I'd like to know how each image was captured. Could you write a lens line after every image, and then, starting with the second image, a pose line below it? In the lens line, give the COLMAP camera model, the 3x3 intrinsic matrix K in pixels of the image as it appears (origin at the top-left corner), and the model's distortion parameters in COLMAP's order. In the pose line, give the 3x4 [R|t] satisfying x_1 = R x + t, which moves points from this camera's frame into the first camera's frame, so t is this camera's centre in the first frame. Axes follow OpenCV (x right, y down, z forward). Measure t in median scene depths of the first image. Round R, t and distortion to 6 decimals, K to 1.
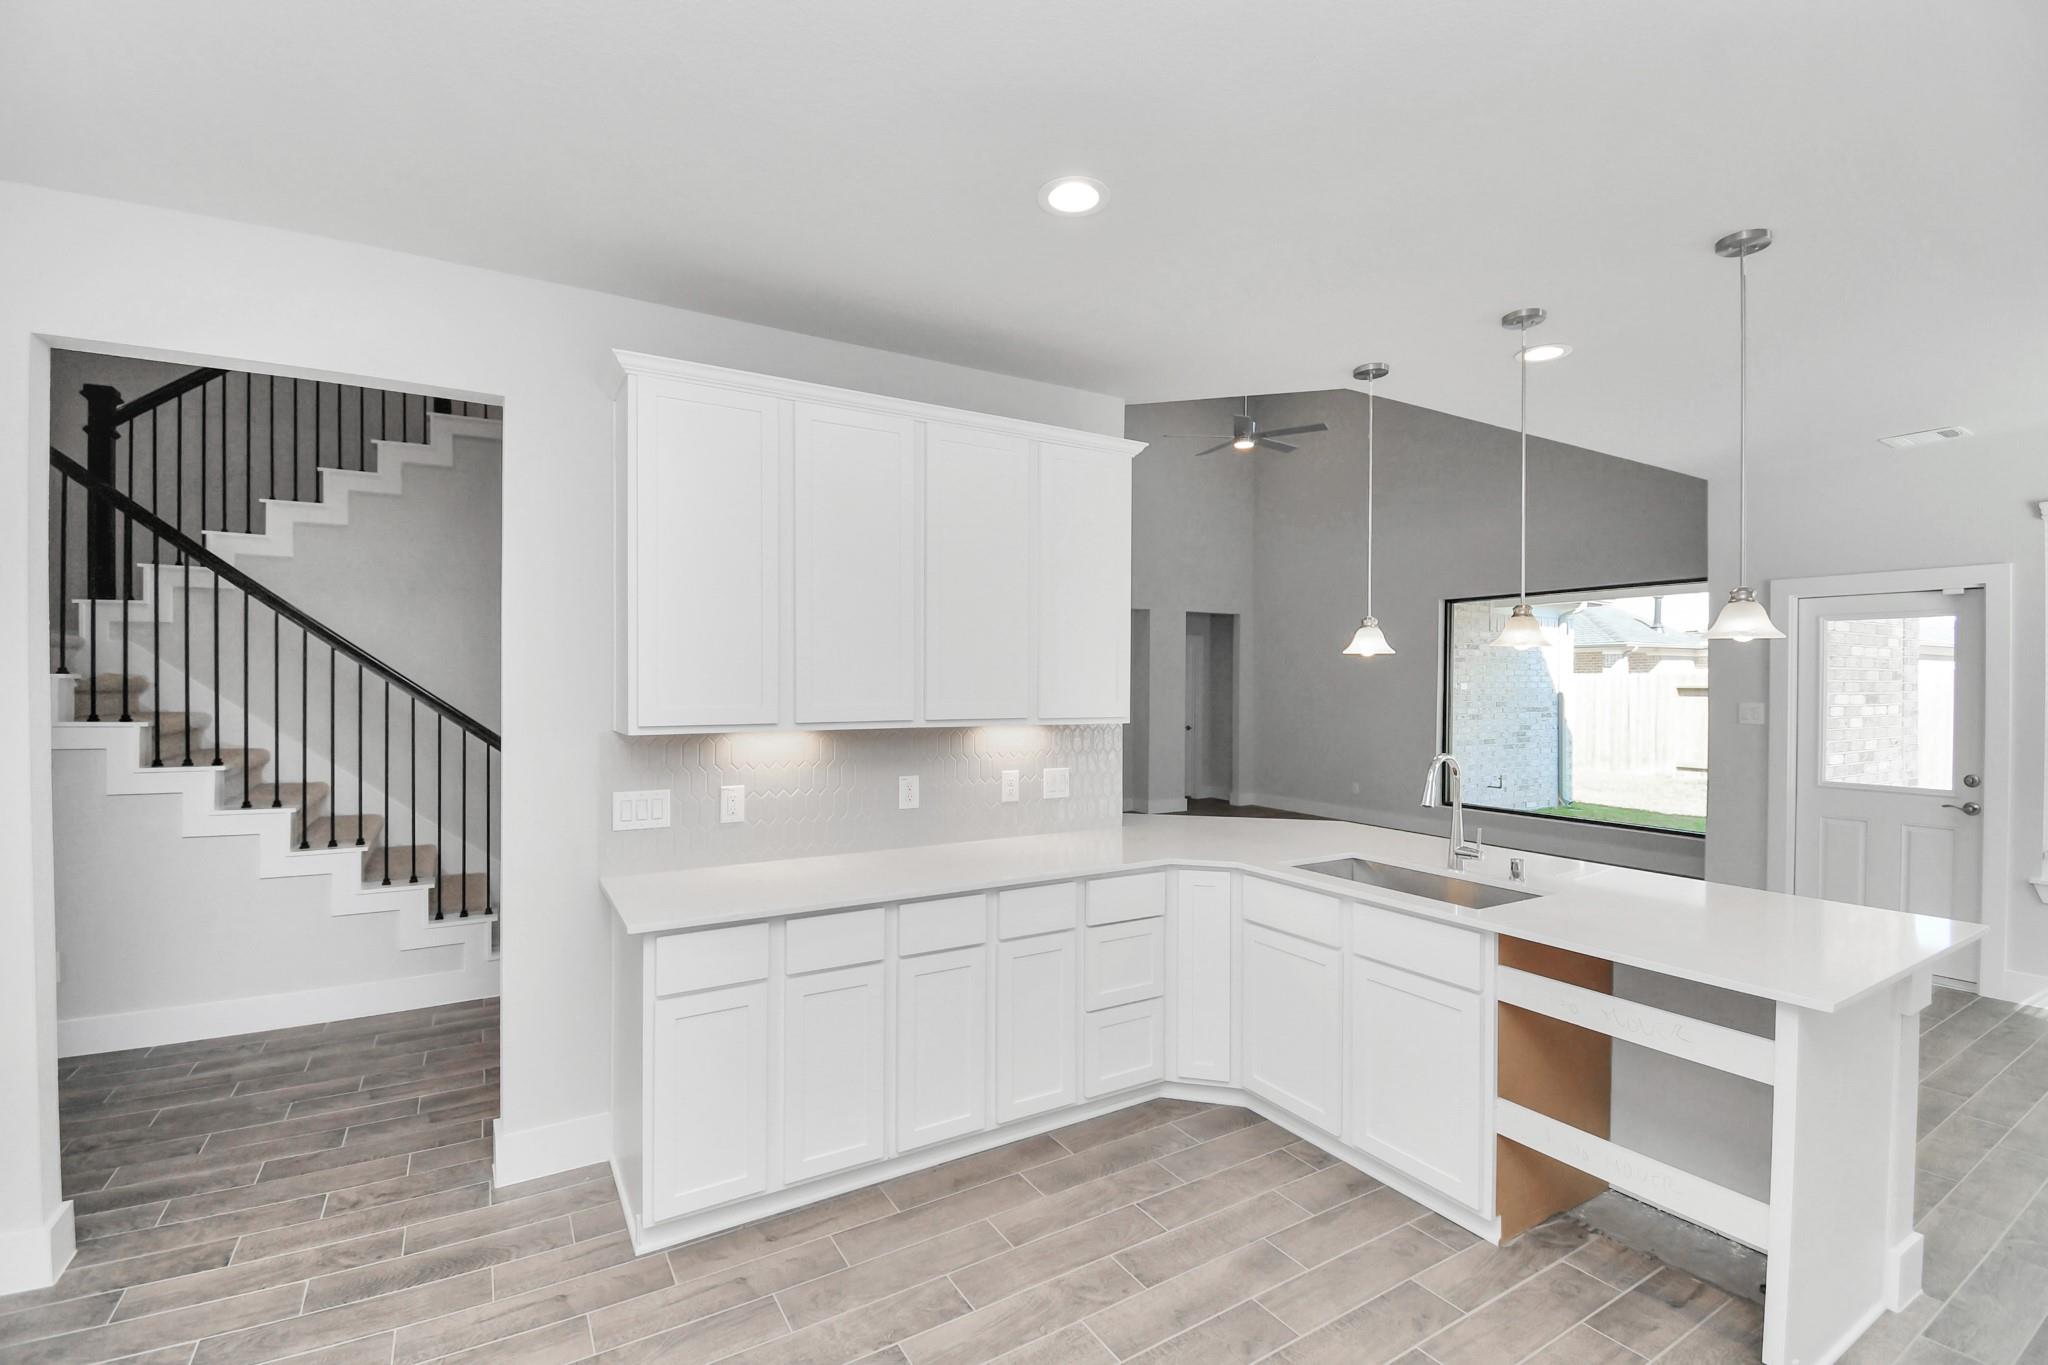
lens RADIAL K [[900.5, 0, 1013.5], [0, 900.5, 688.7], [0, 0, 1]] dist [0.017013, -0.023845]
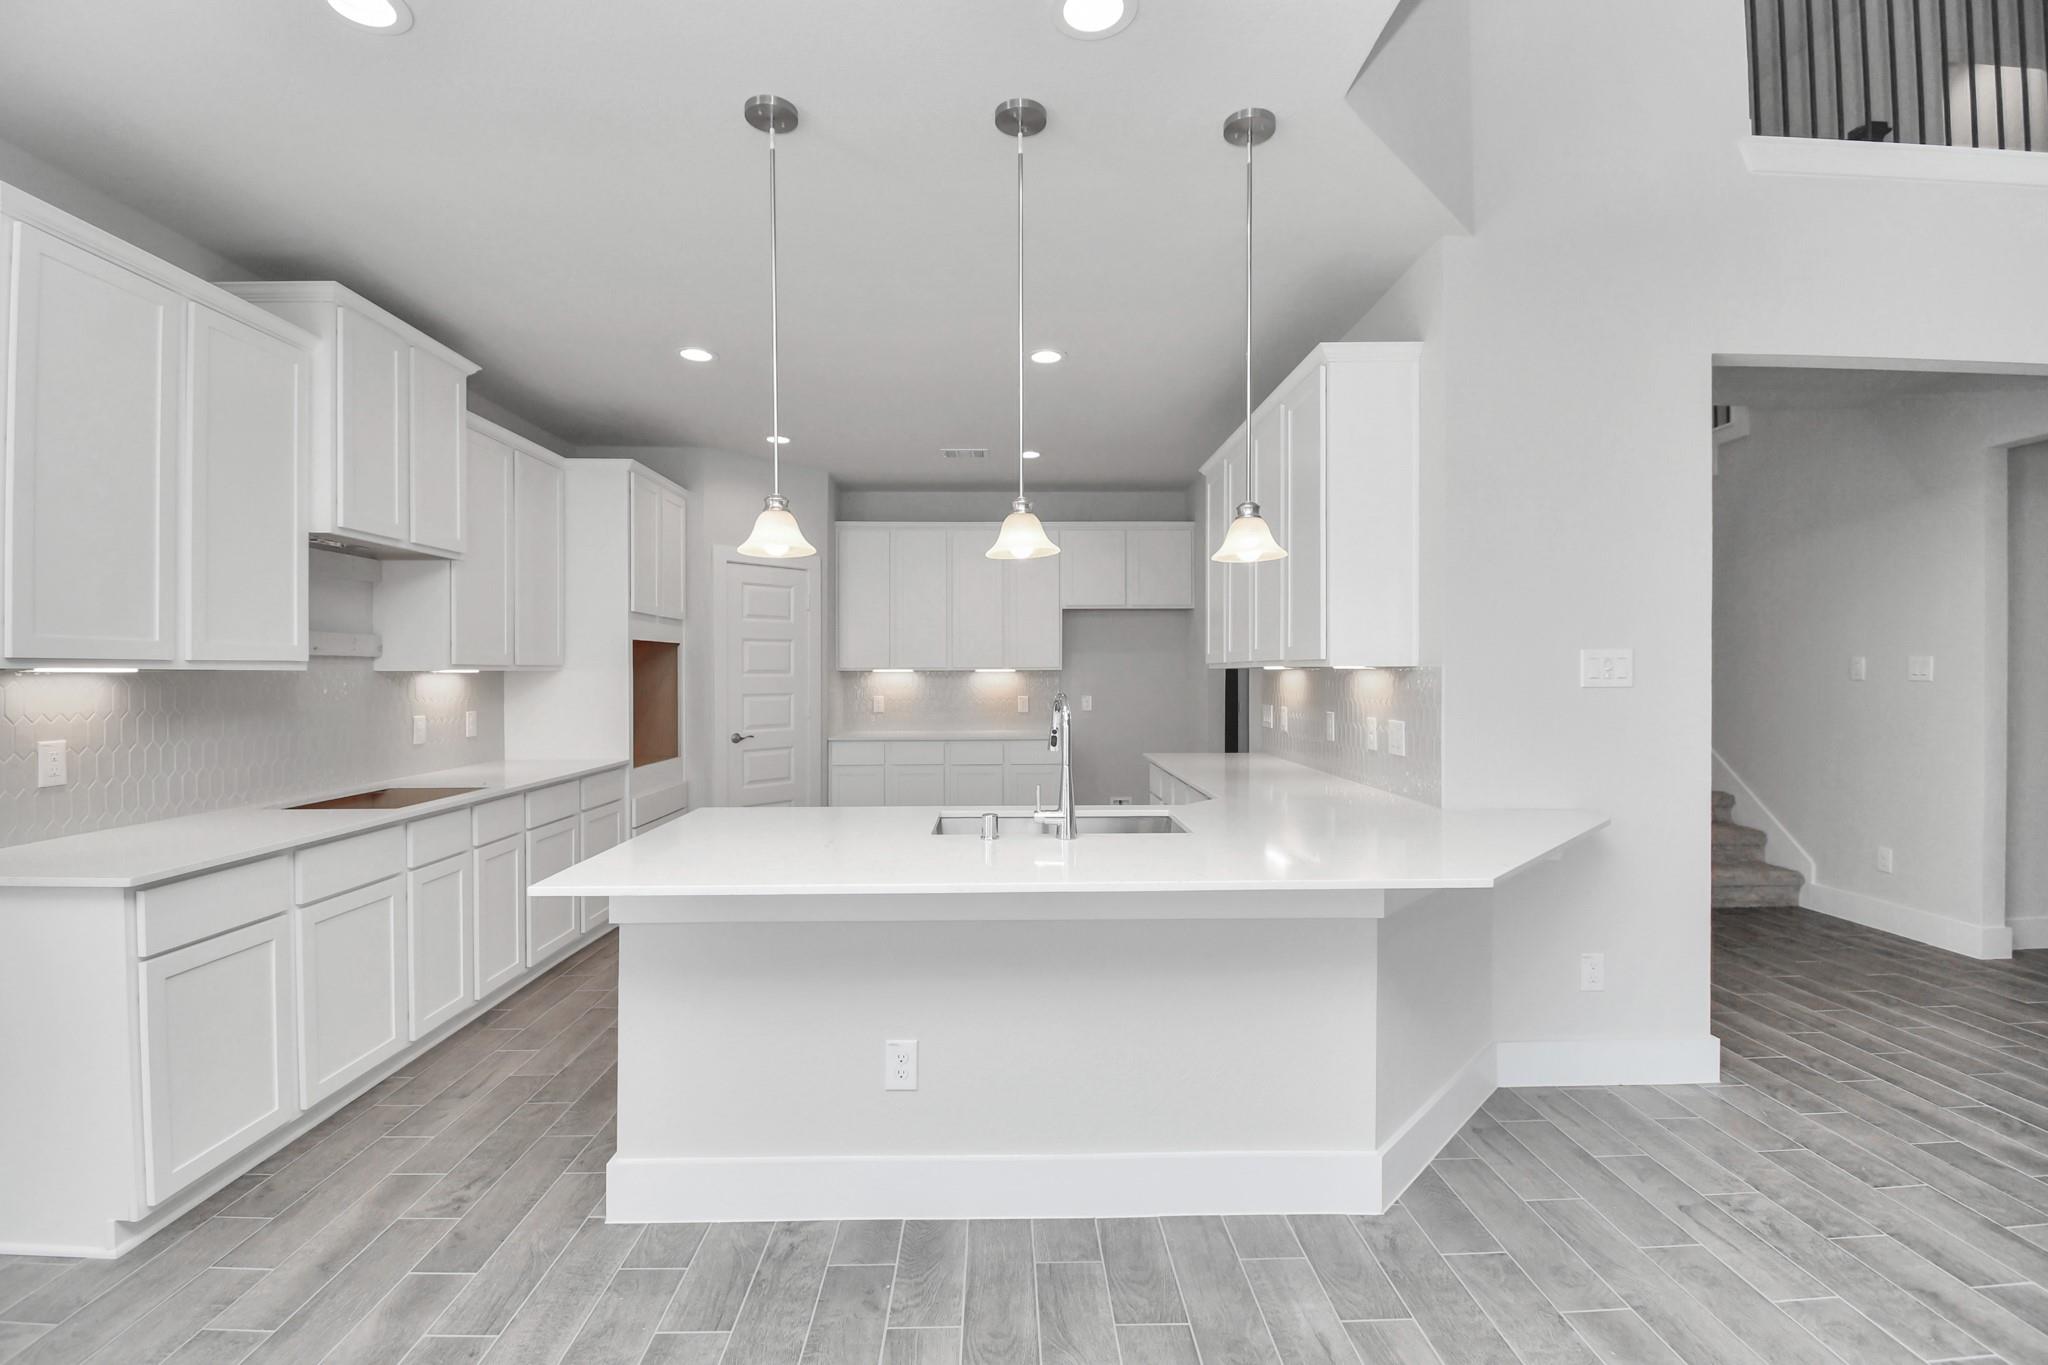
lens RADIAL K [[895.5, 0, 1021.1], [0, 895.5, 676.0], [0, 0, 1]] dist [0.017989, -0.023294]
pose [[-0.498167, 0.006760, -0.867054, 0.338353], [0.000354, 0.999971, 0.007593, 0.013488], [0.867081, 0.003475, -0.498155, 0.385465]]
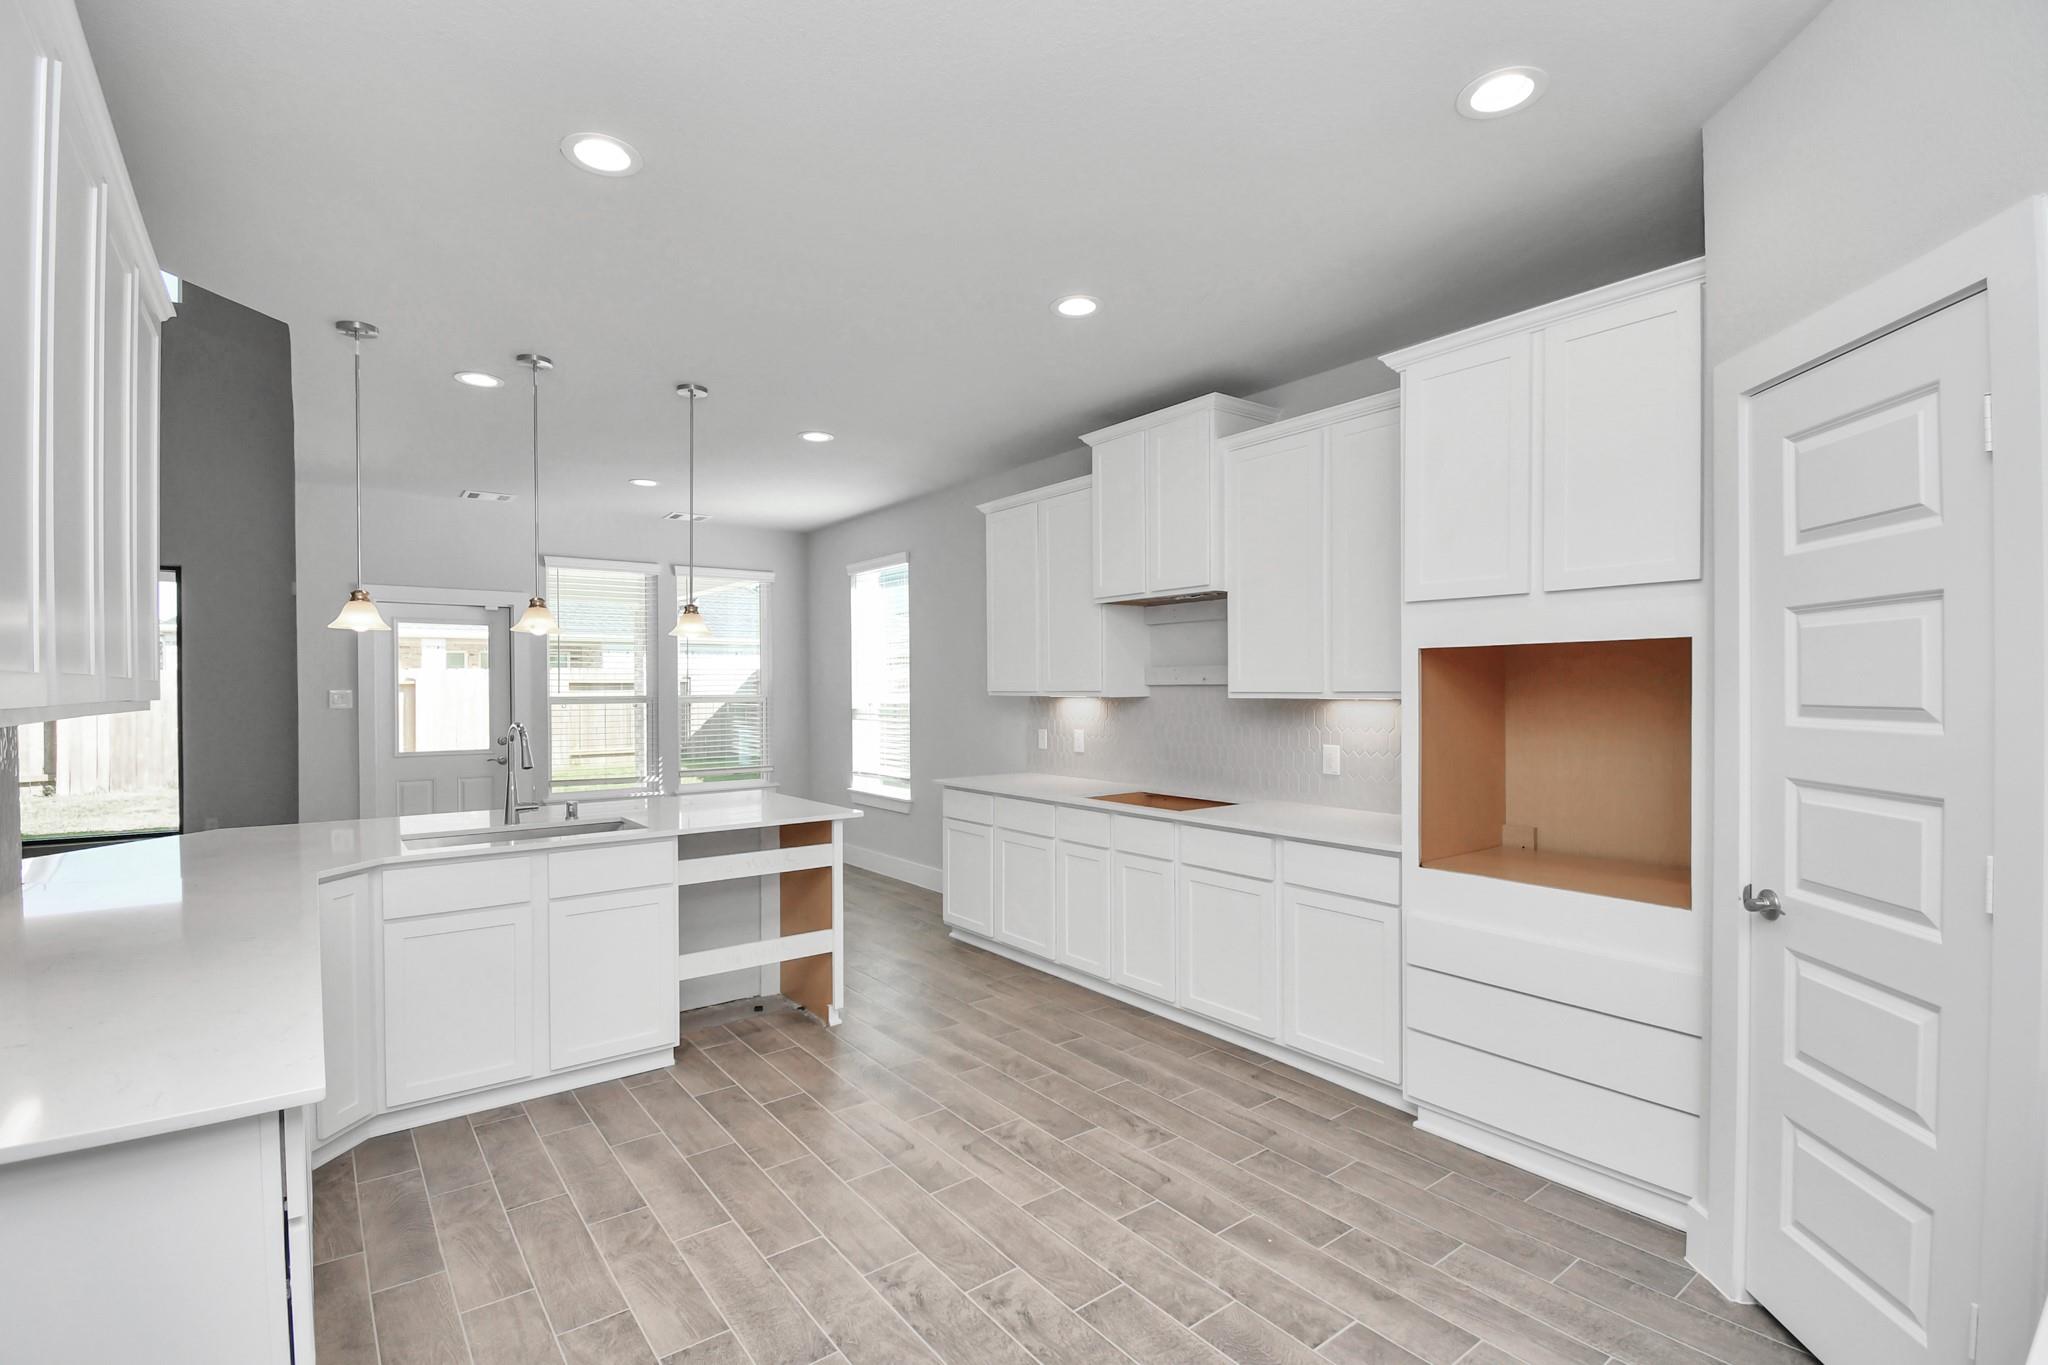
lens RADIAL K [[922.1, 0, 1024.0], [0, 922.1, 682.5], [0, 0, 1]] dist [-0.001397, -0.000227]
pose [[-0.118031, 0.004444, 0.993000, -0.205628], [0.009432, 0.999950, -0.003354, 0.008952], [-0.992965, 0.008970, -0.118067, 0.137821]]
